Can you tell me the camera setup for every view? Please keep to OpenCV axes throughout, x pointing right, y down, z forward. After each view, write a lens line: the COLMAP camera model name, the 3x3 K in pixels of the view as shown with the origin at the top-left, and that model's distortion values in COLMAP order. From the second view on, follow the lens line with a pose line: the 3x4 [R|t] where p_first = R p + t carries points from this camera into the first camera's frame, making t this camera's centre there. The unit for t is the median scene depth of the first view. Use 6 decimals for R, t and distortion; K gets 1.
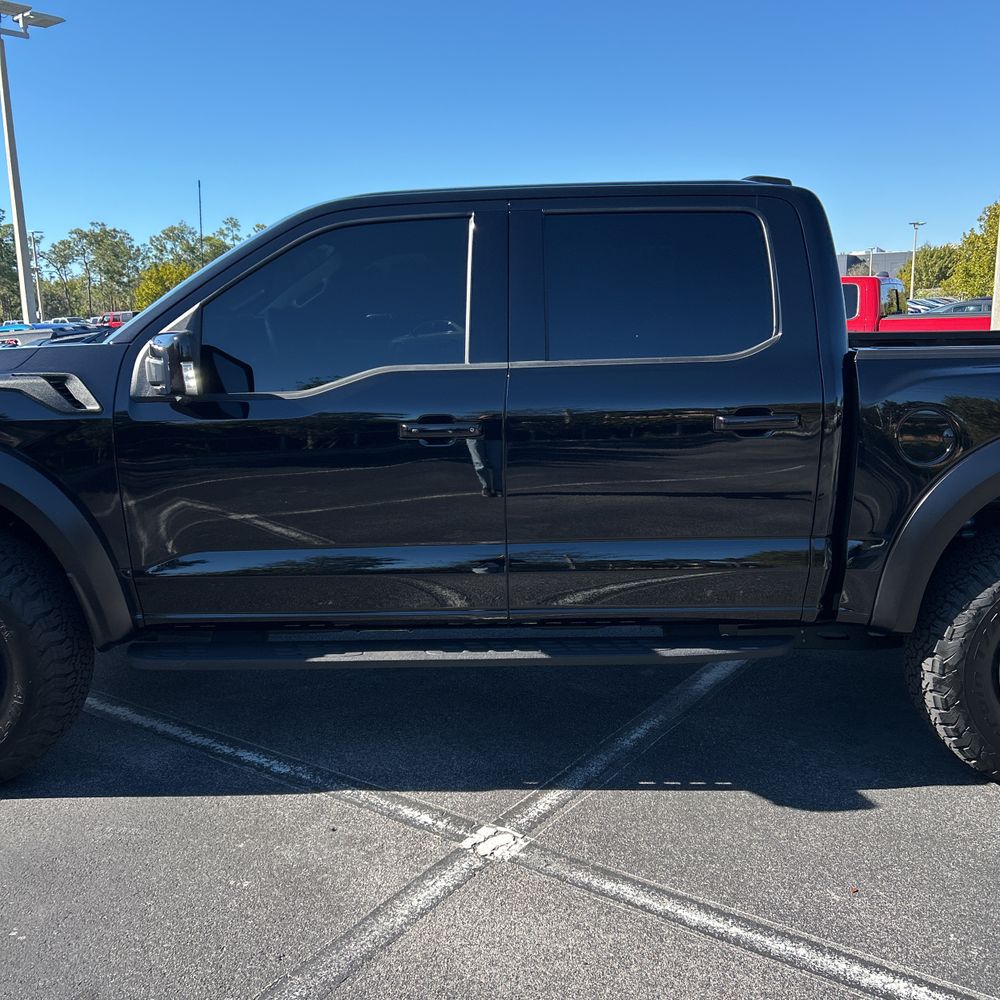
lens RADIAL K [[1045.6, 0, 468.5], [0, 1045.6, 514.3], [0, 0, 1]] dist [0.018182, -0.012311]
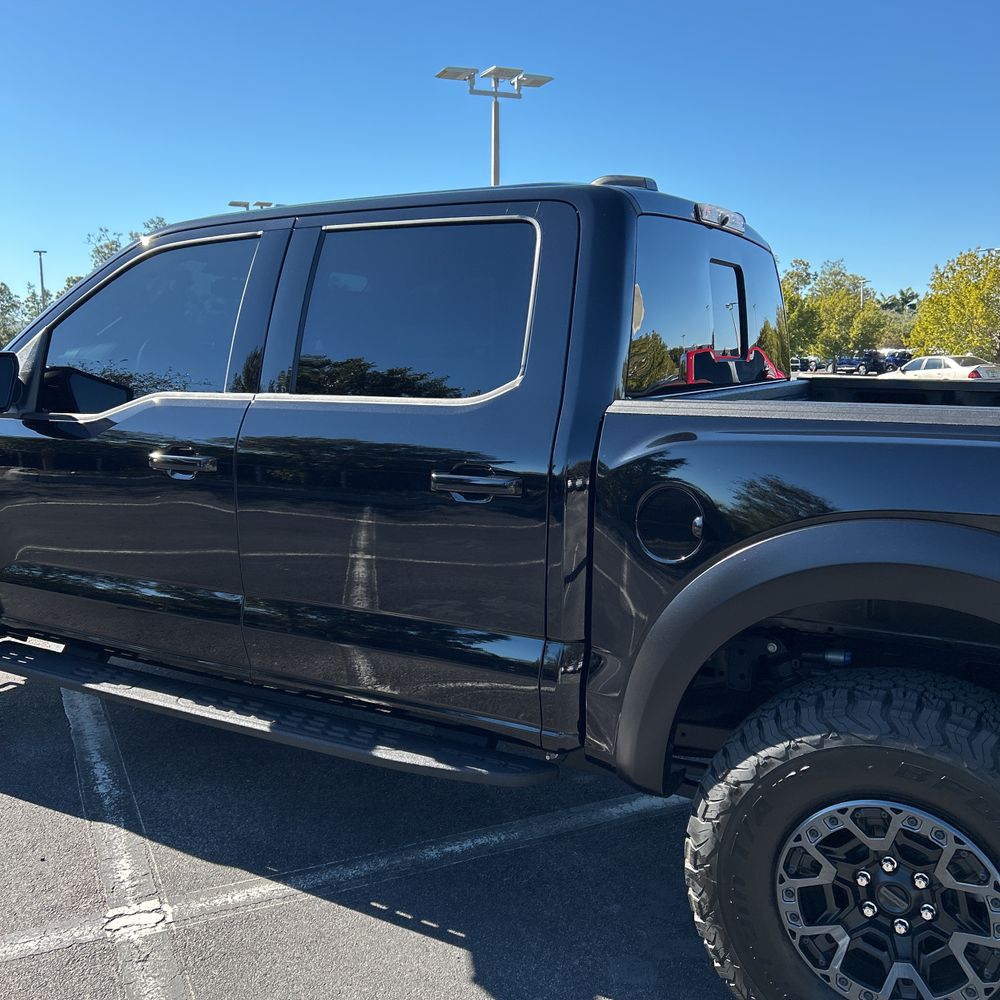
lens RADIAL K [[1028.3, 0, 429.4], [0, 1028.3, 496.5], [0, 0, 1]] dist [-0.004912, -0.004508]
pose [[0.867978, 0.088880, -0.488584, 0.604359], [-0.110318, 0.993780, -0.015199, -0.061151], [0.484194, 0.067092, 0.872384, 0.300142]]
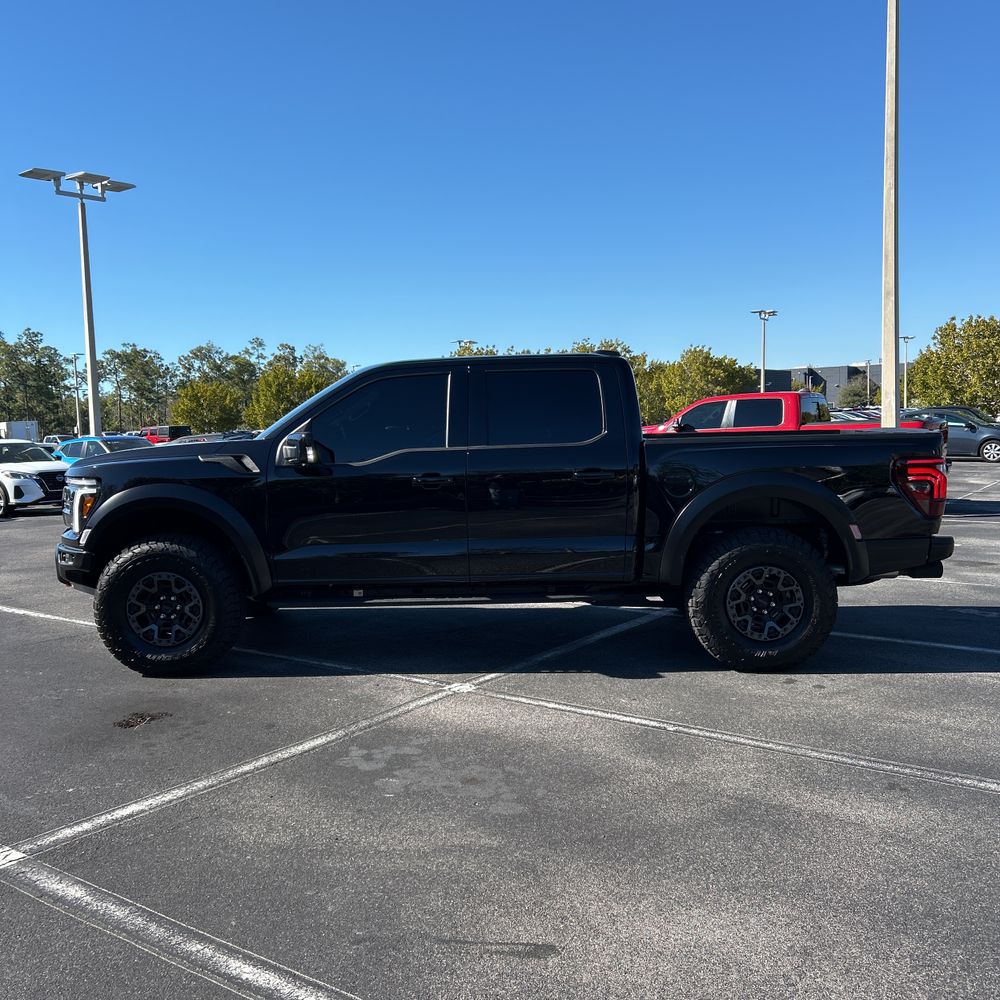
lens RADIAL K [[1028.3, 0, 429.4], [0, 1028.3, 496.5], [0, 0, 1]] dist [-0.004912, -0.004508]
pose [[0.998680, -0.005103, -0.051119, 0.063091], [-0.001060, 0.992794, -0.119828, 0.175068], [0.051362, 0.119724, 0.991478, -0.886001]]
